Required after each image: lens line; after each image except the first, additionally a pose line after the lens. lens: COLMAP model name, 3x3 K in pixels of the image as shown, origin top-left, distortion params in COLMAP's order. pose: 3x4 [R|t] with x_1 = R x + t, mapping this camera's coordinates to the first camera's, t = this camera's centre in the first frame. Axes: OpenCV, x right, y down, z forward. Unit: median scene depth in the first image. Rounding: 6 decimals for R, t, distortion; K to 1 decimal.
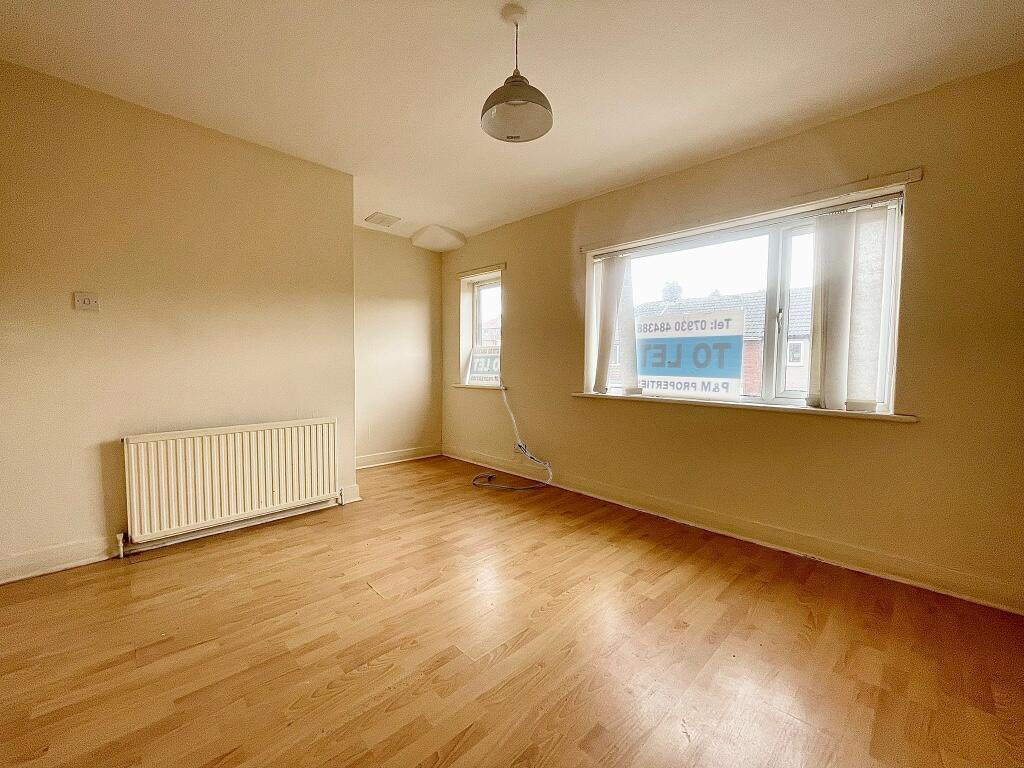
lens RADIAL K [[411.2, 0, 512.0], [0, 411.2, 384.0], [0, 0, 1]] dist [-0.000219, 0.000017]
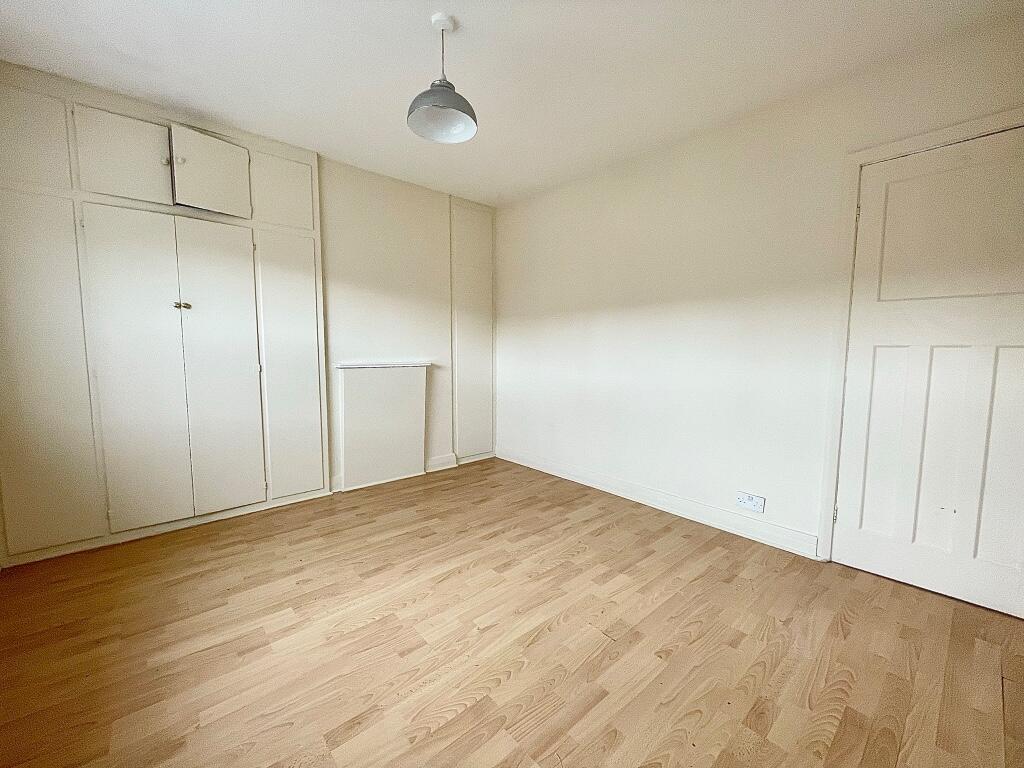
lens RADIAL K [[411.2, 0, 512.0], [0, 411.2, 384.0], [0, 0, 1]] dist [-0.000219, 0.000017]
pose [[-0.998262, -0.018459, 0.055963, -0.164554], [-0.010201, 0.989467, 0.144402, -0.096878], [-0.058039, 0.143580, -0.987935, 1.478414]]
